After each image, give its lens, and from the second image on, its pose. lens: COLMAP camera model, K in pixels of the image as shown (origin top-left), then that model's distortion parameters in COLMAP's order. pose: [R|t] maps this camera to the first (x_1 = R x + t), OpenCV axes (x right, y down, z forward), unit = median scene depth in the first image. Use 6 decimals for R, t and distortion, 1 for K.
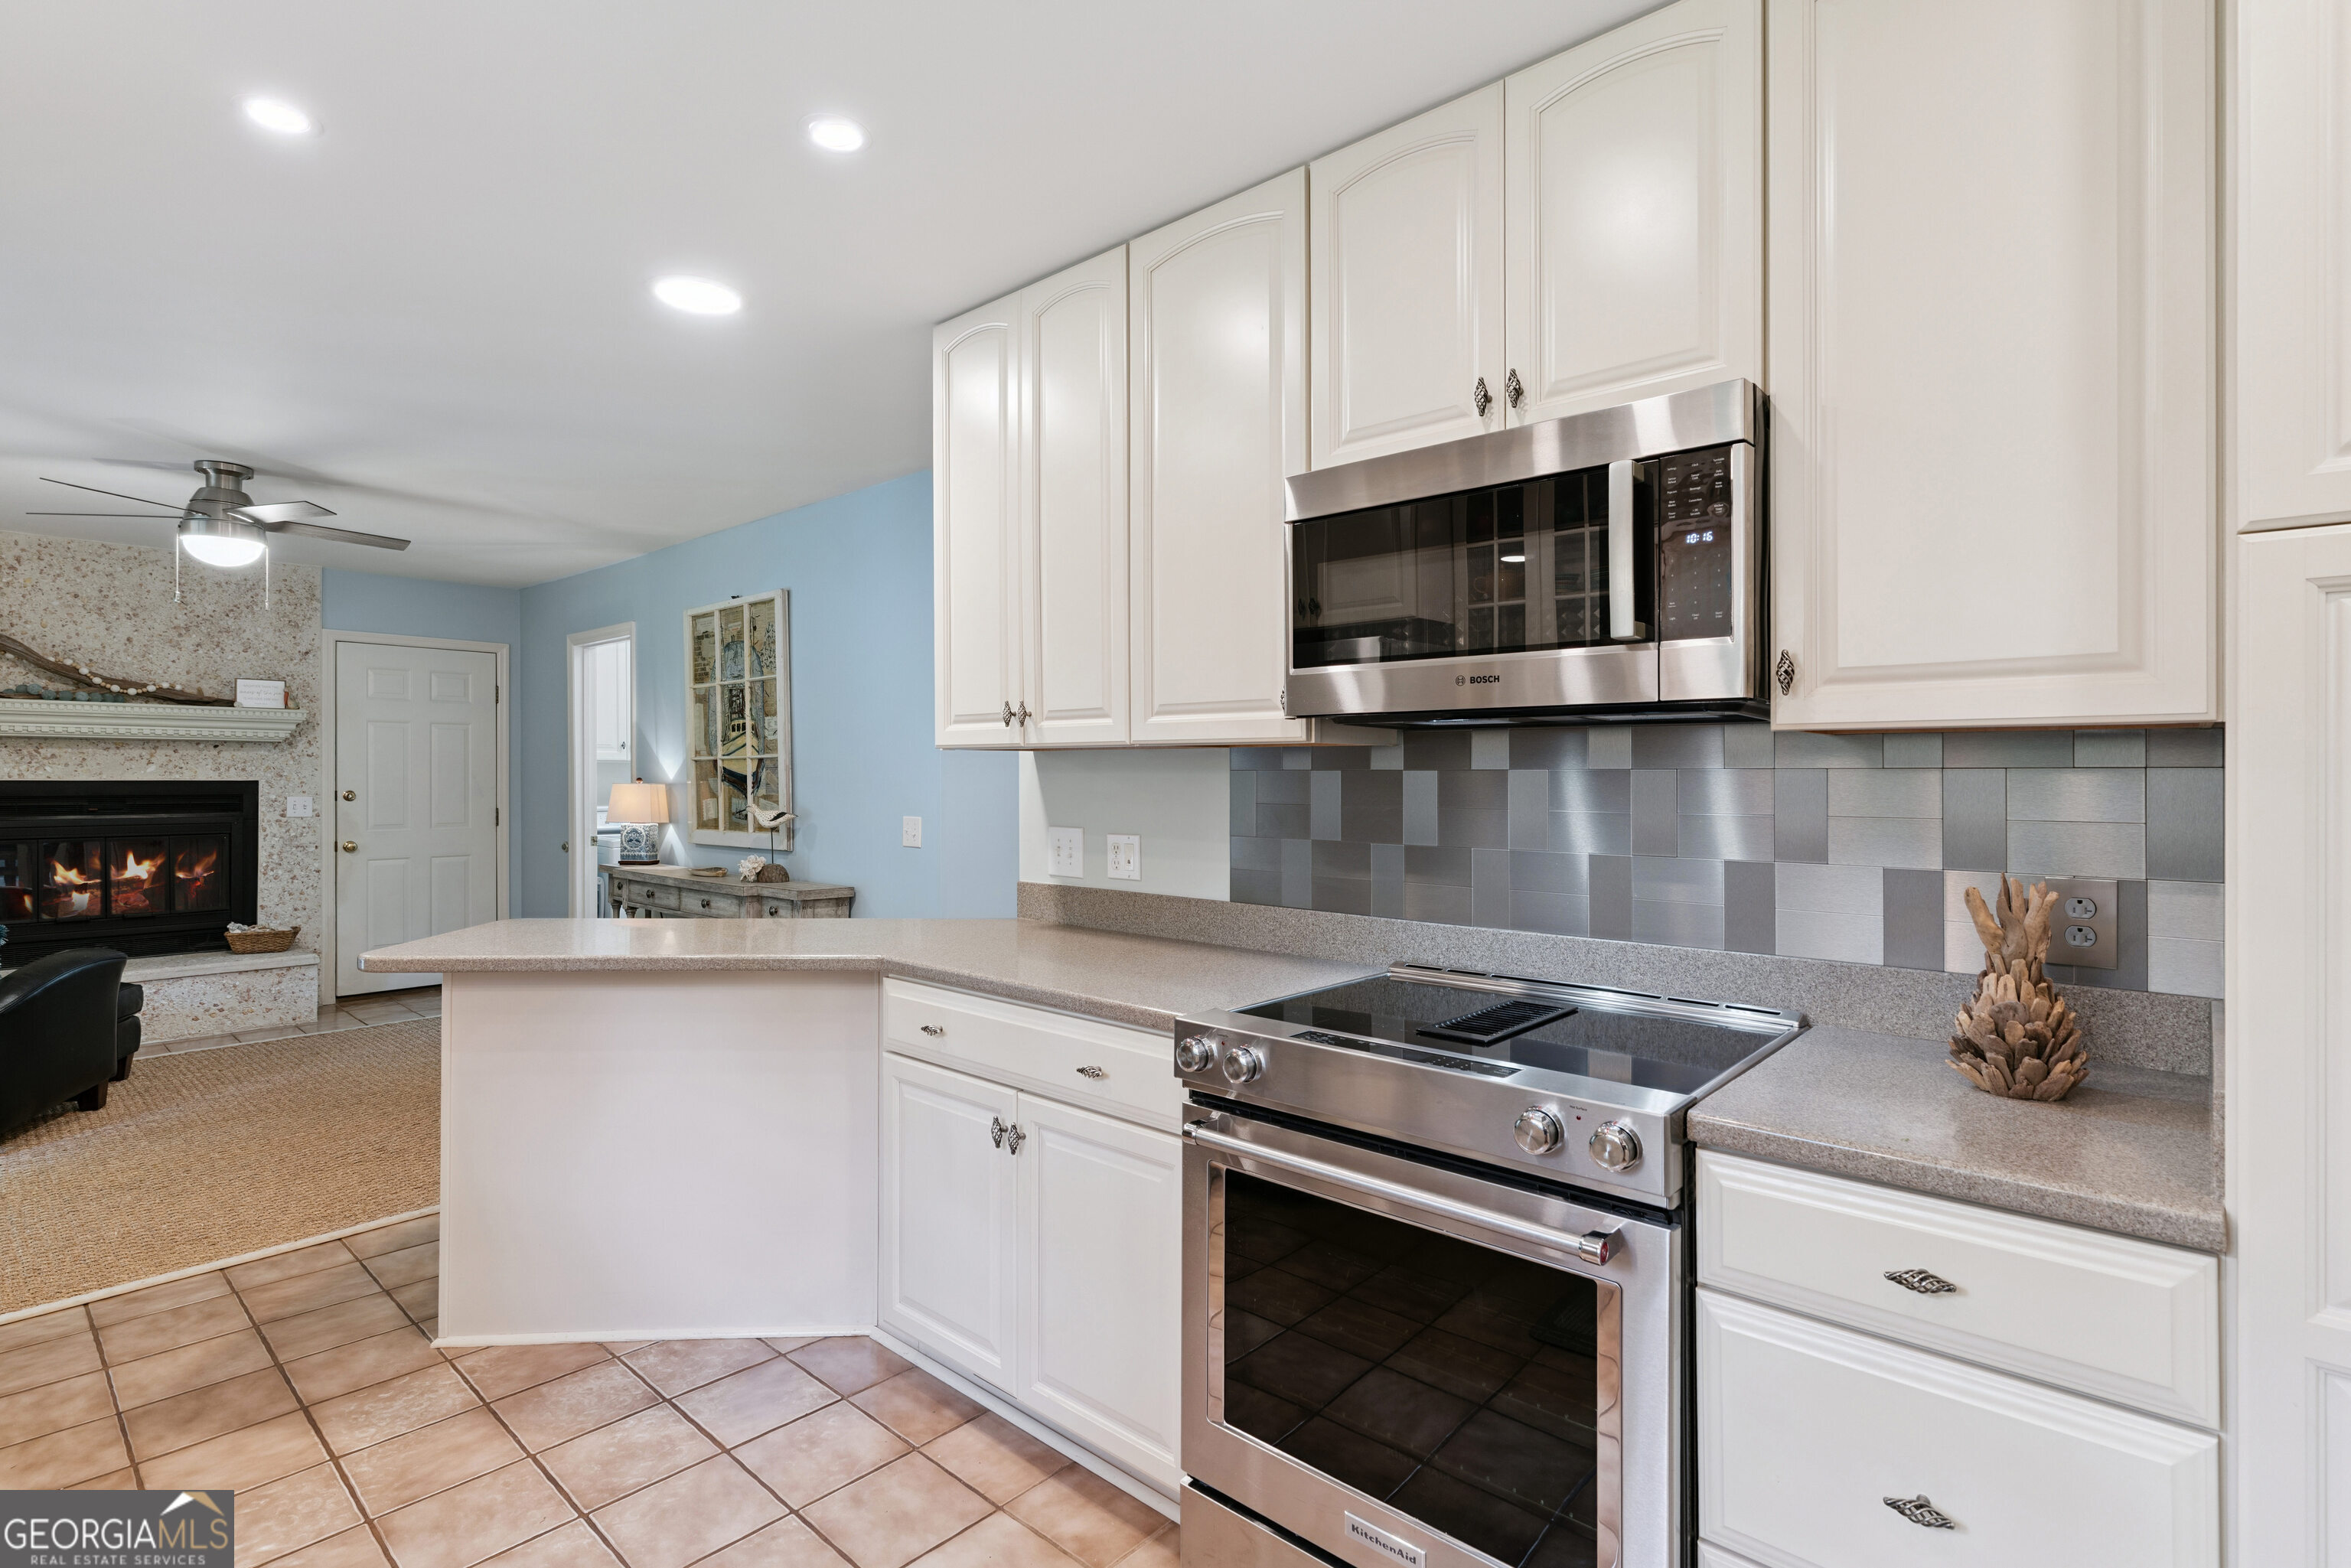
lens RADIAL K [[1117.9, 0, 1170.9], [0, 1117.9, 779.4], [0, 0, 1]] dist [-0.002995, -0.000013]
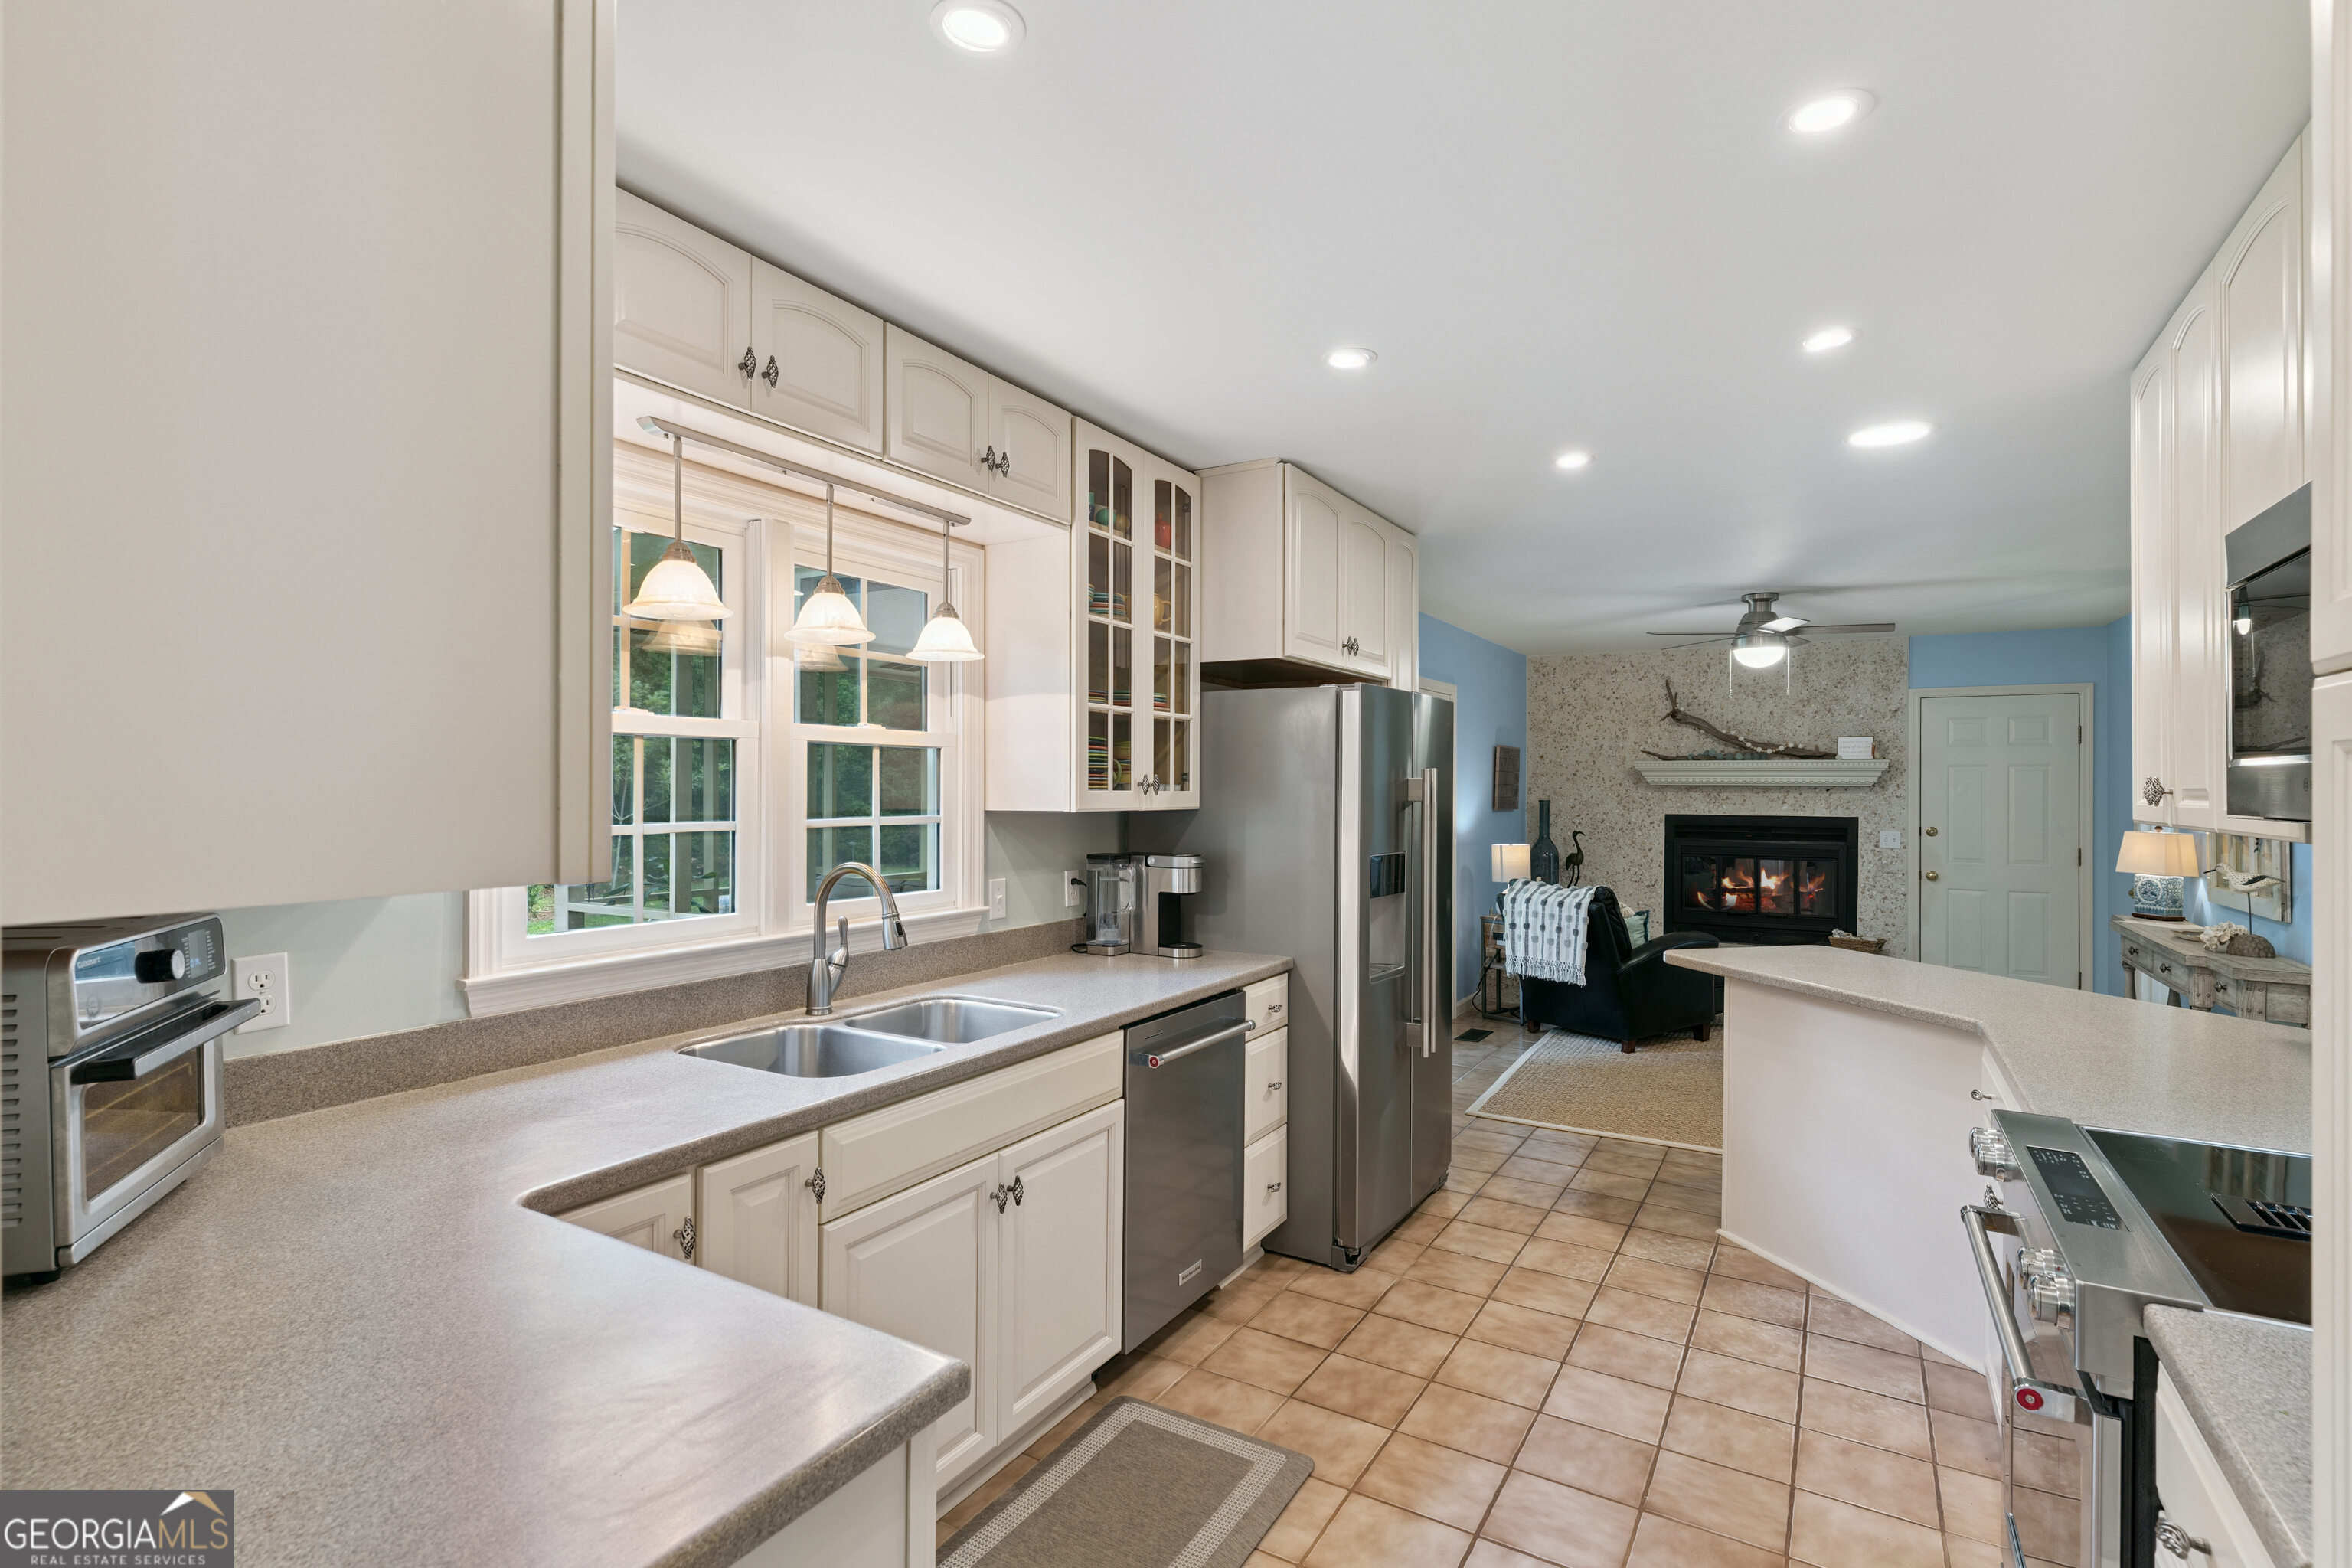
lens RADIAL K [[1118.5, 0, 1165.3], [0, 1118.5, 784.8], [0, 0, 1]] dist [-0.002995, -0.000013]
pose [[0.184110, -0.004404, -0.982896, 0.284767], [-0.006952, 0.999959, -0.005783, -0.024501], [0.982881, 0.007897, 0.184072, 0.015792]]
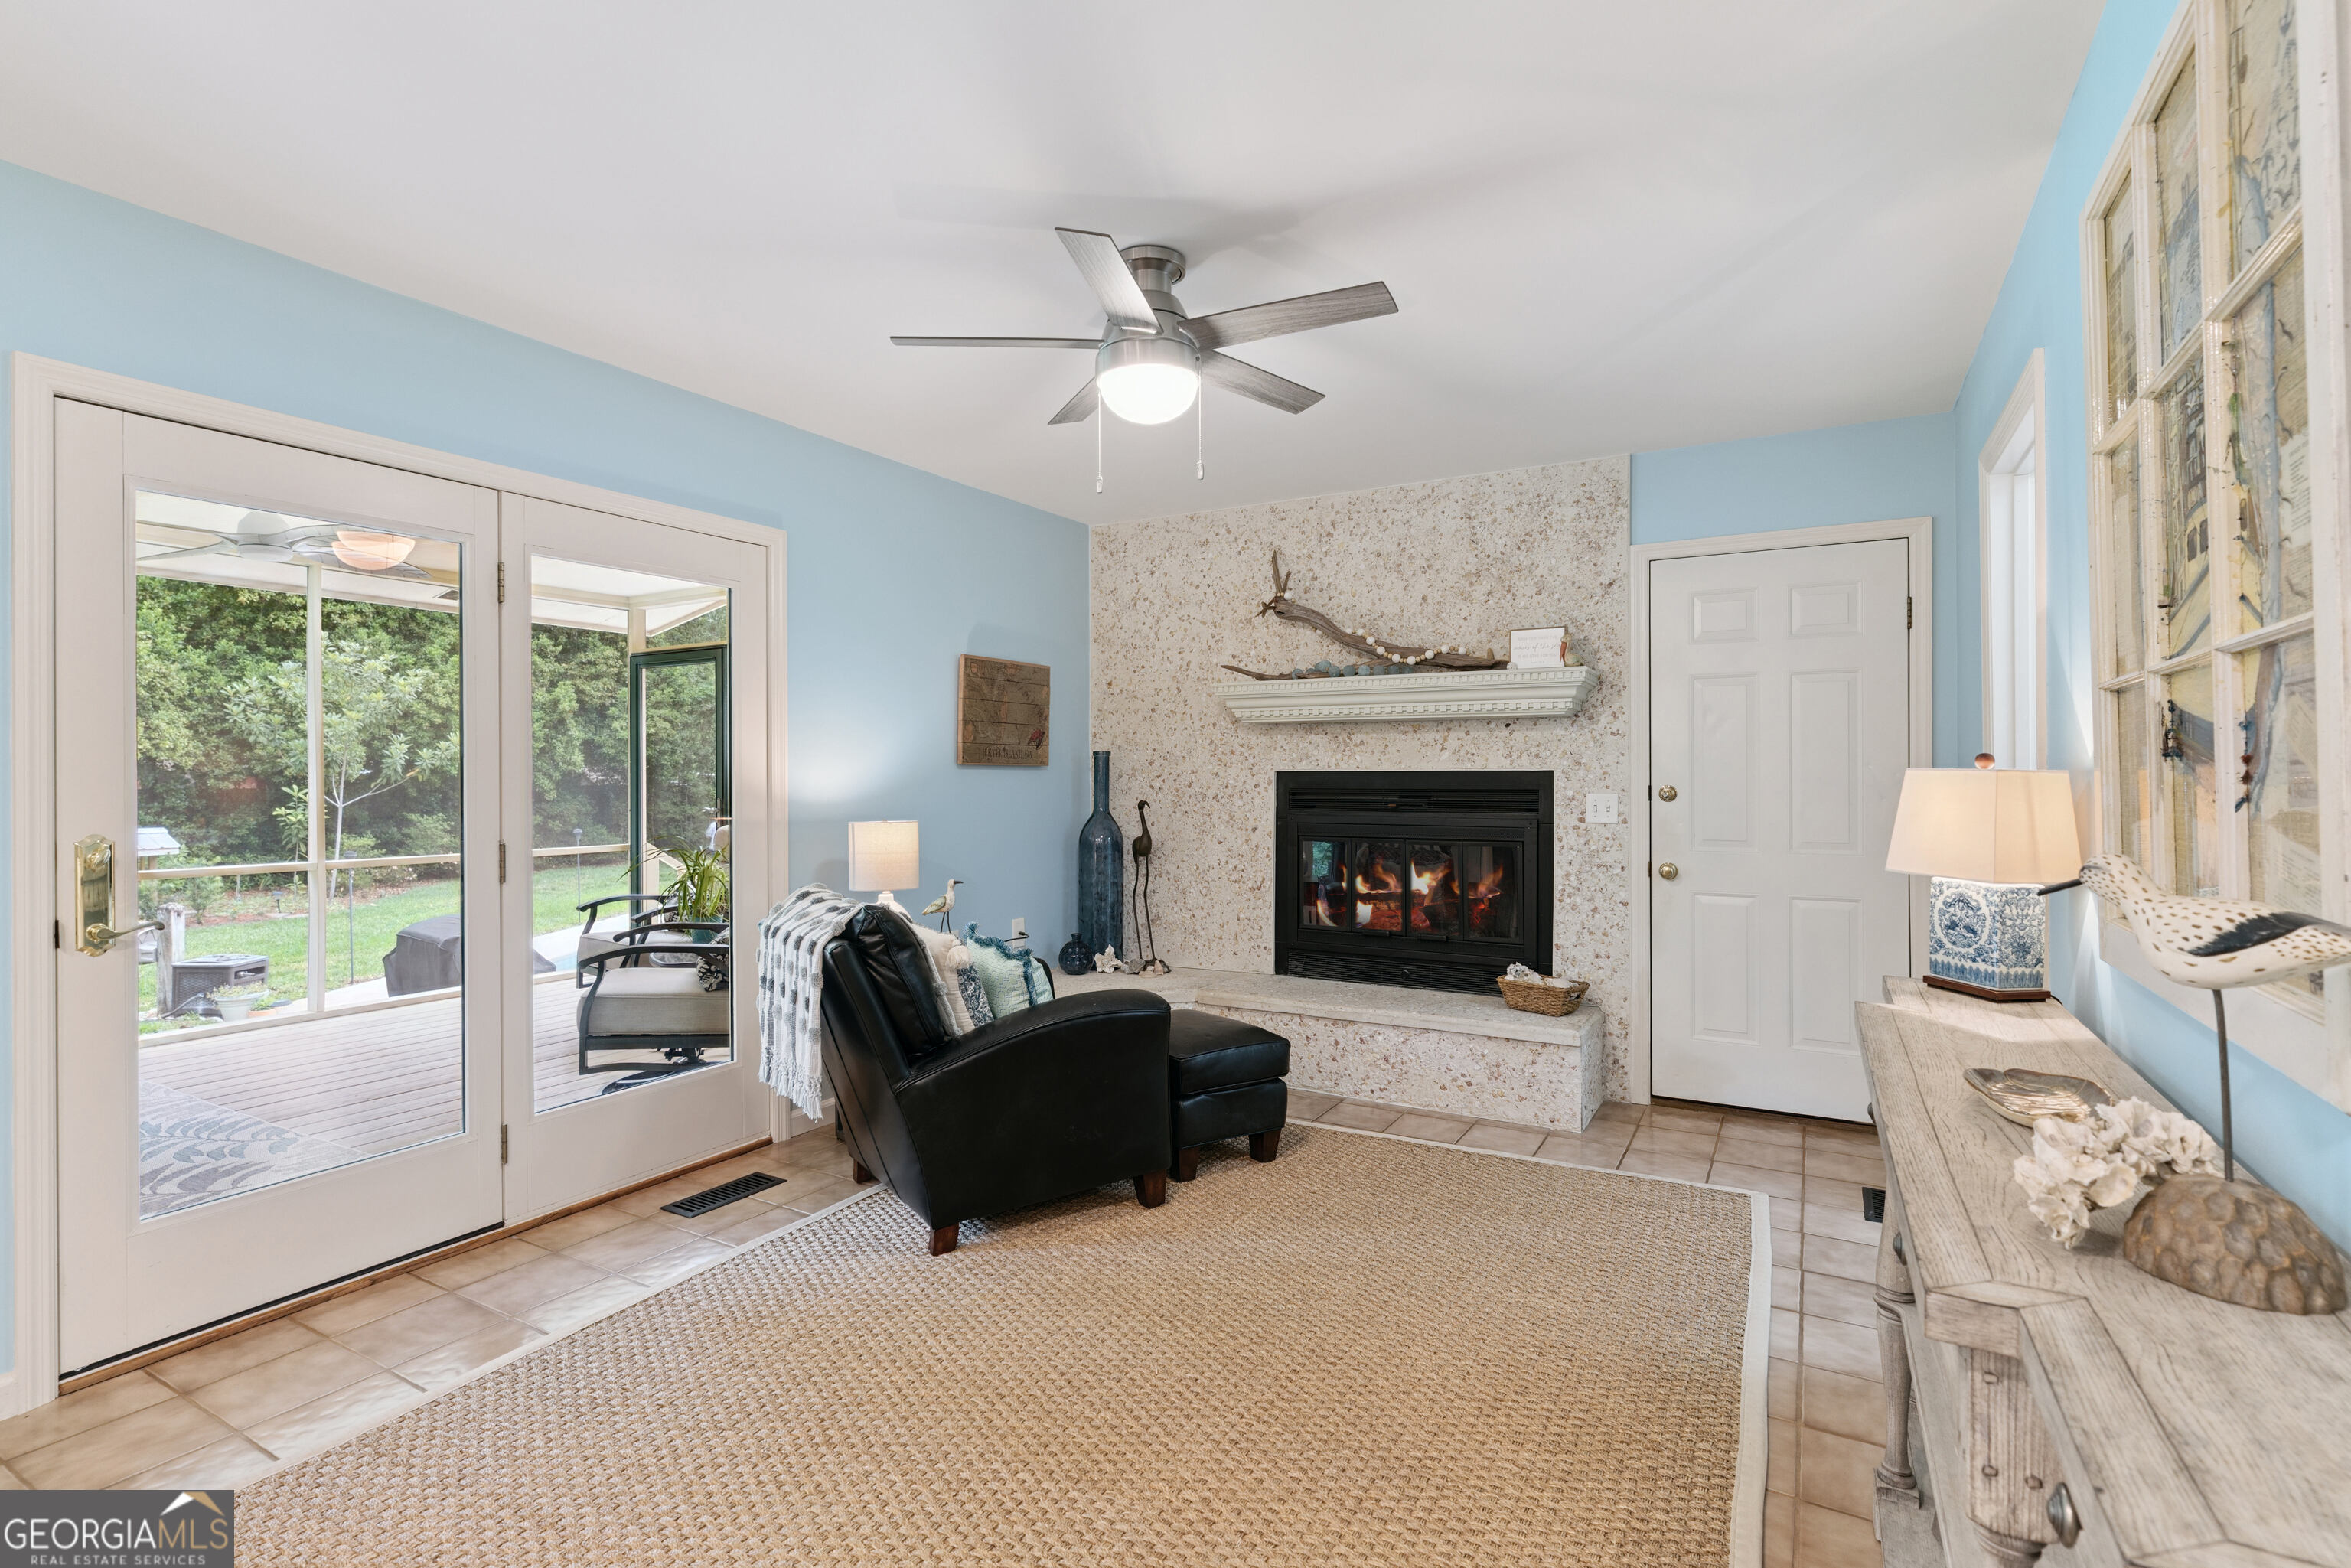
lens RADIAL K [[1117.9, 0, 1177.1], [0, 1117.9, 773.2], [0, 0, 1]] dist [-0.002995, -0.000013]
pose [[0.208284, -0.004357, -0.978059, -0.177250], [0.000948, 0.999991, -0.004253, 0.006261], [0.978068, -0.000042, 0.208286, 0.668520]]
